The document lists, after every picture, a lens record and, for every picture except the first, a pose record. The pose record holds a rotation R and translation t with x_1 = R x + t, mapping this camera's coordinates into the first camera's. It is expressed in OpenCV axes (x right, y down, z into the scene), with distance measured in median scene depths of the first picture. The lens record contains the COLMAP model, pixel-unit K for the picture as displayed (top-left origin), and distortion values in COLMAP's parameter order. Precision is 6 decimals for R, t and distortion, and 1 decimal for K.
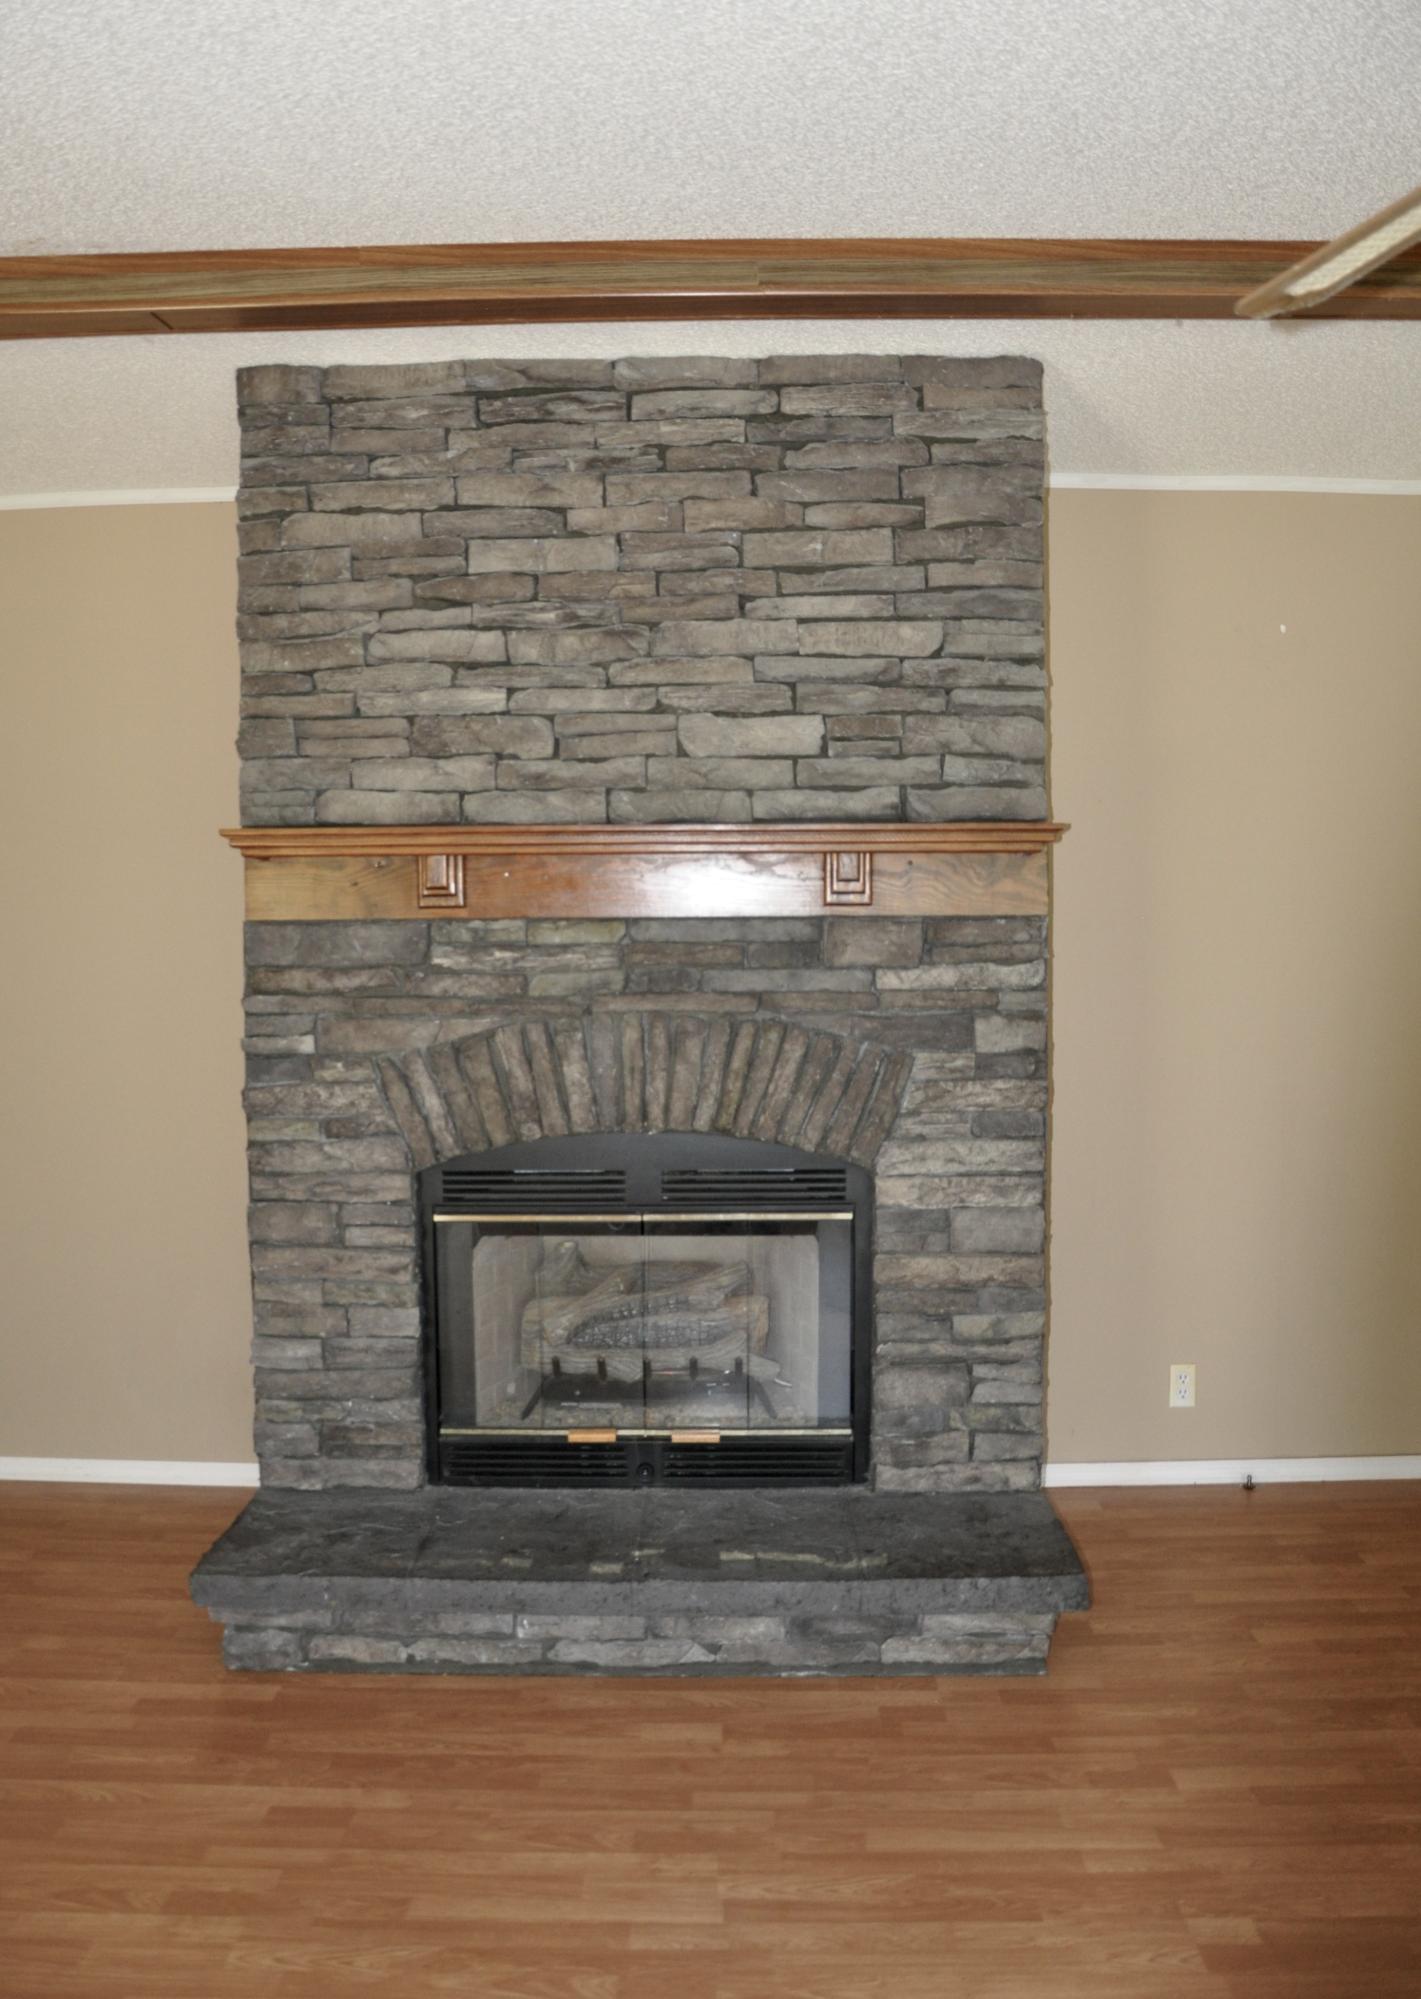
lens RADIAL K [[1607.9, 0, 710.5], [0, 1607.9, 999.5], [0, 0, 1]] dist [-0.130518, 0.005946]
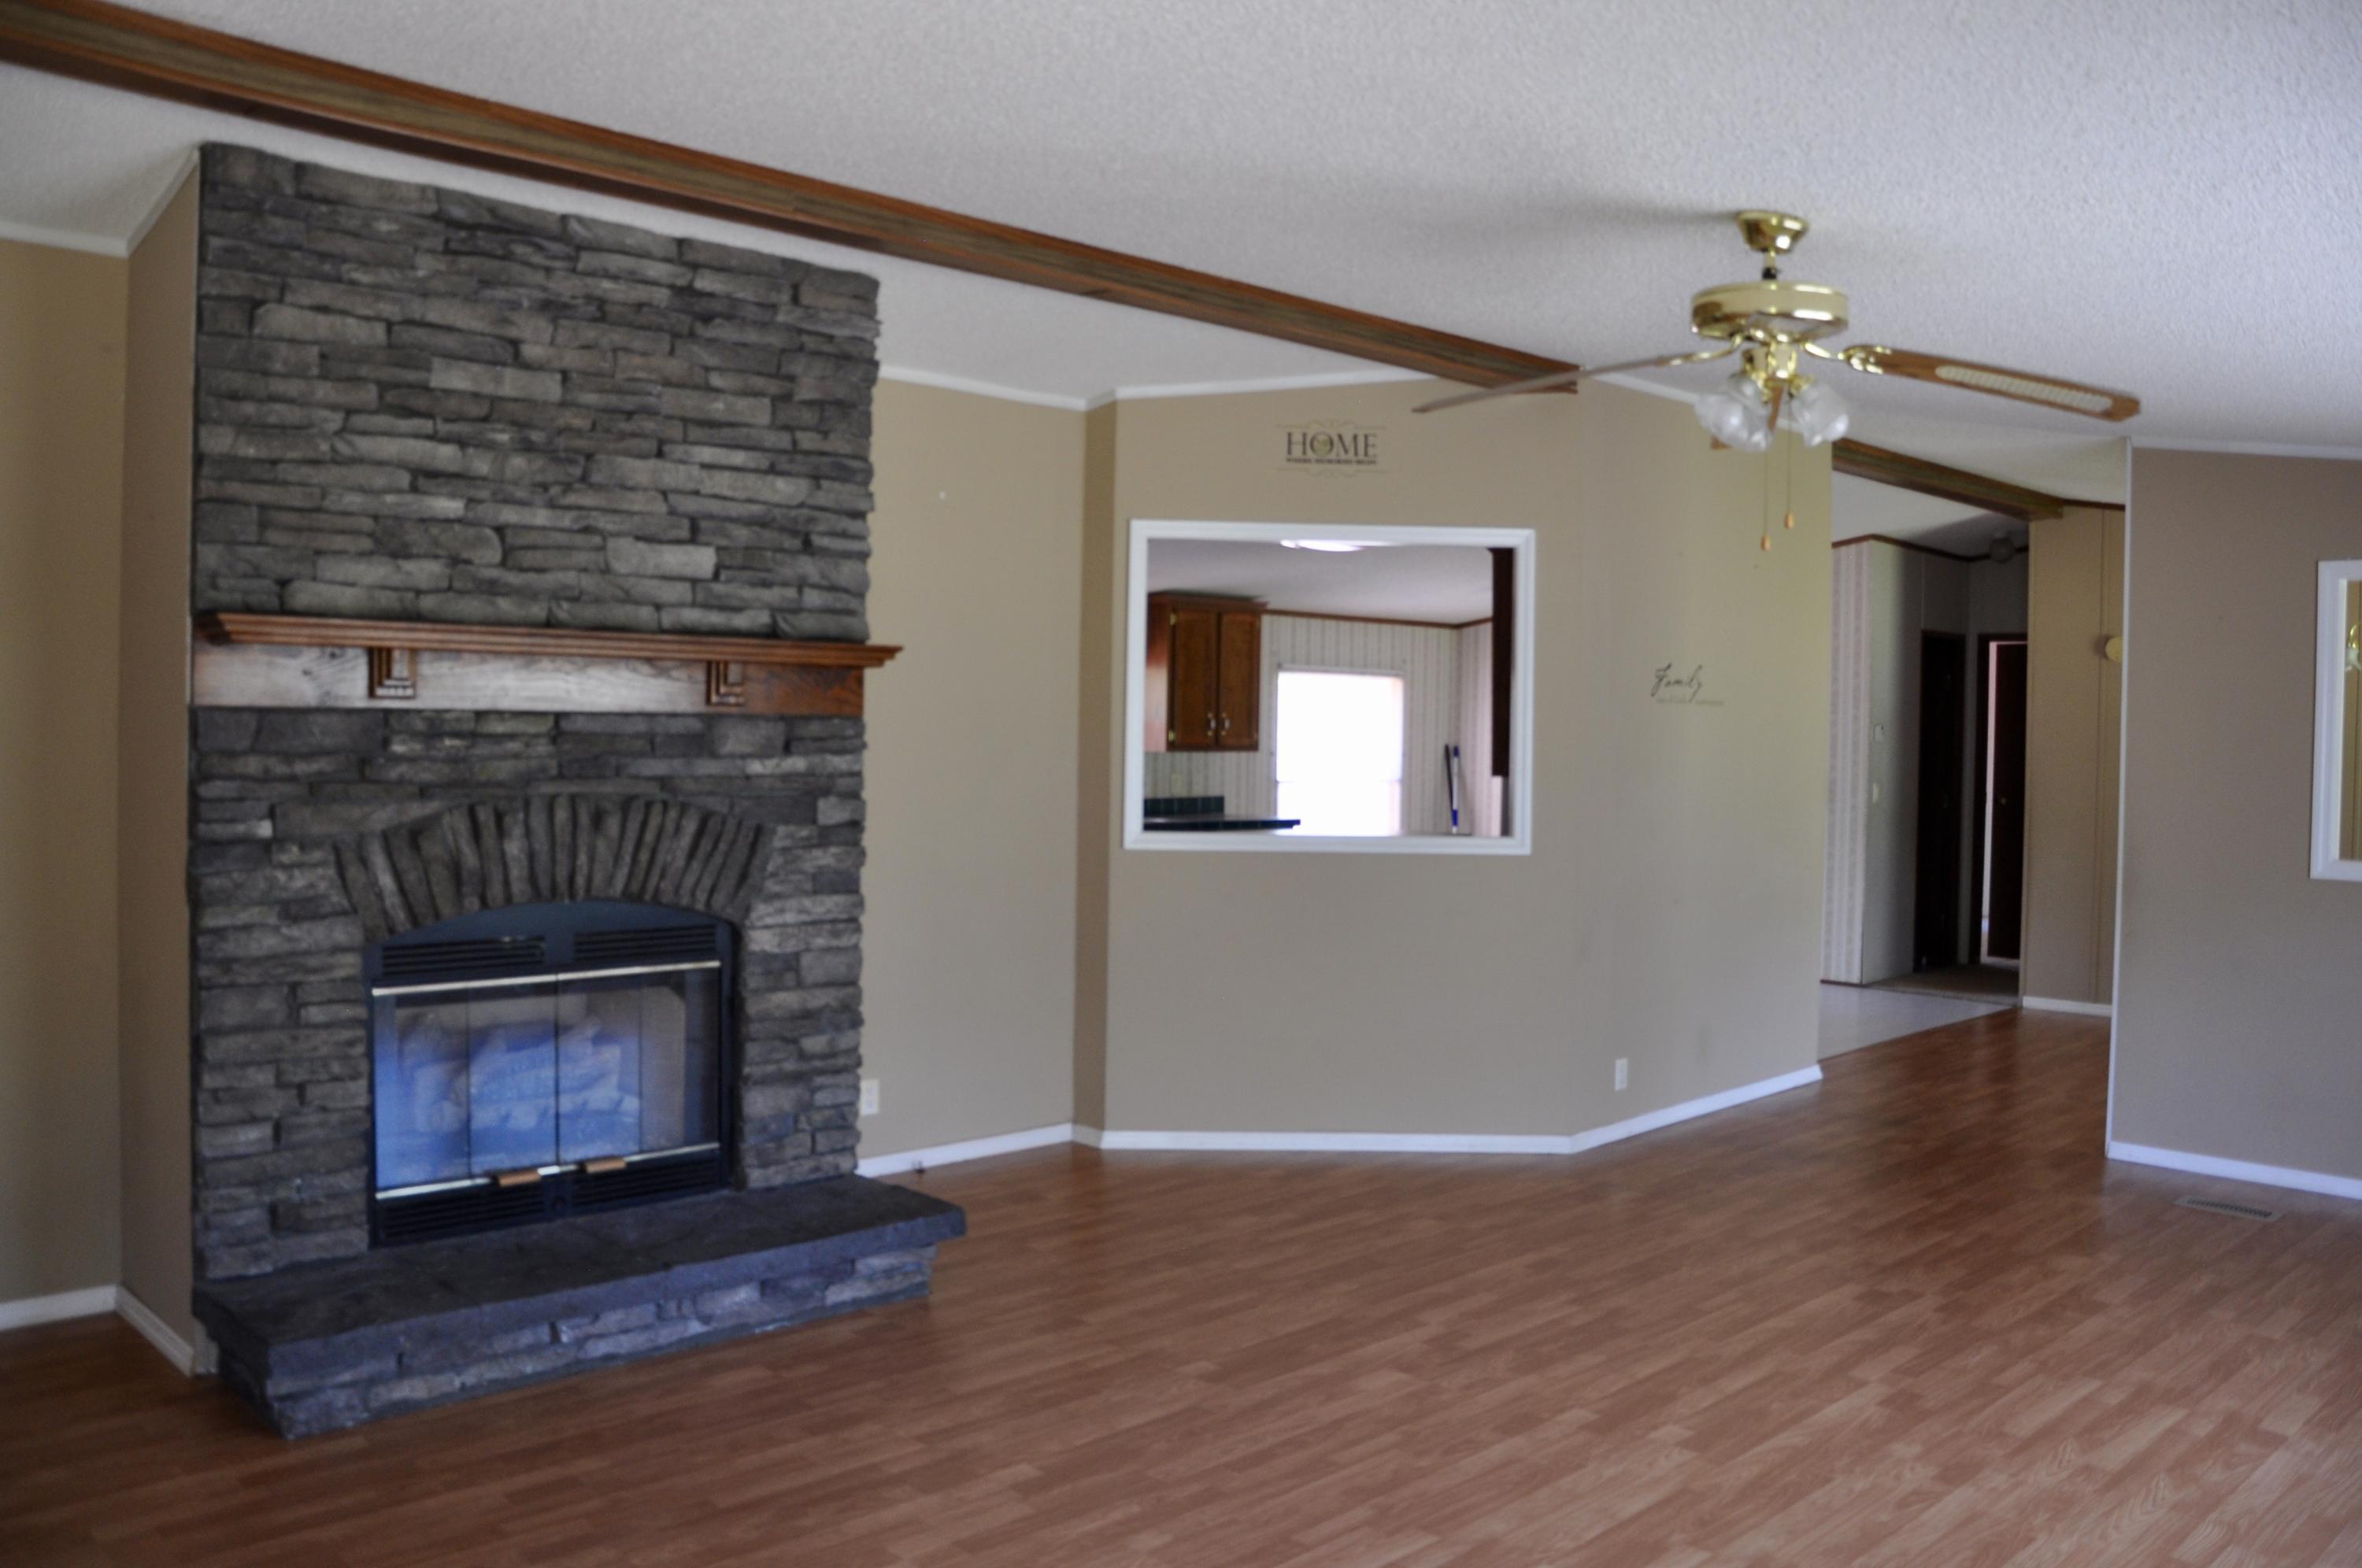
lens RADIAL K [[1825.1, 0, 1176.9], [0, 1825.1, 780.2], [0, 0, 1]] dist [-0.167925, 0.124430]
pose [[0.709697, -0.002151, 0.704503, -0.635207], [0.000436, 0.999996, 0.002613, -0.005423], [-0.704507, -0.001547, 0.709696, -0.203554]]
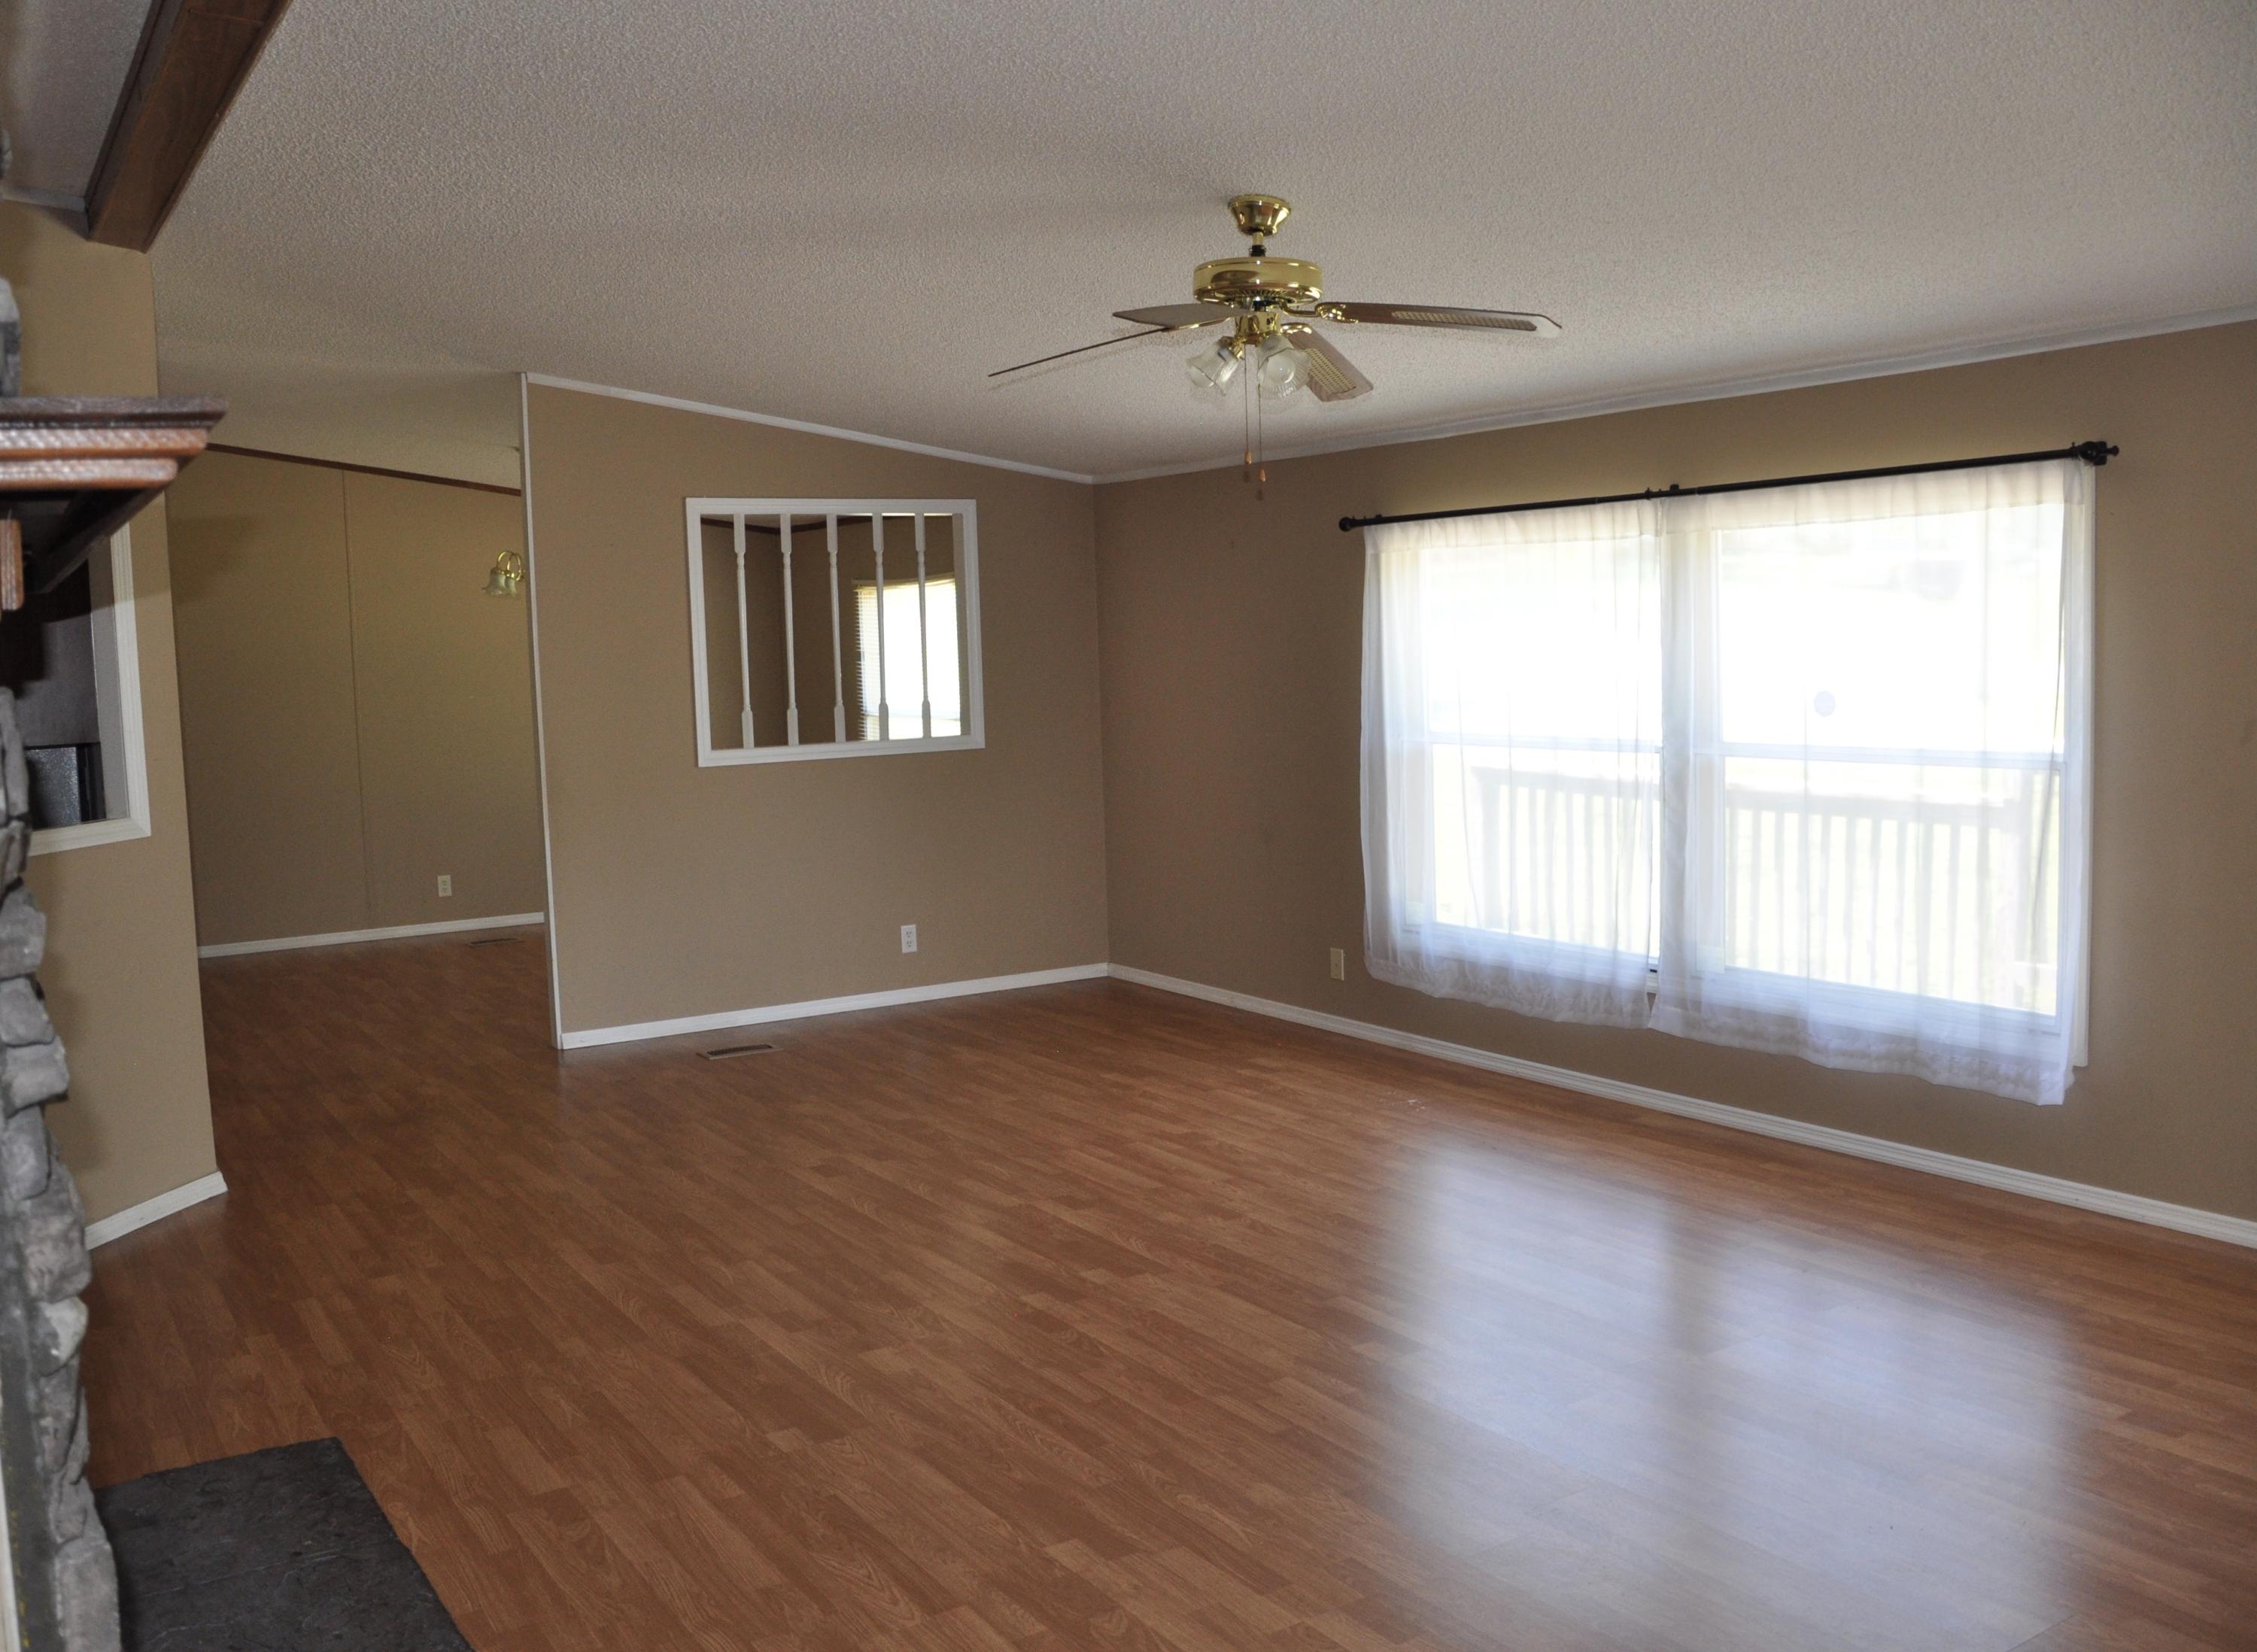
lens RADIAL K [[1911.8, 0, 980.7], [0, 1911.8, 825.1], [0, 0, 1]] dist [-0.139321, 0.005128]
pose [[-0.514383, -0.054069, 0.855855, -0.698504], [0.066839, 0.992447, 0.102870, -0.042034], [-0.854952, 0.110120, -0.506883, 1.027314]]
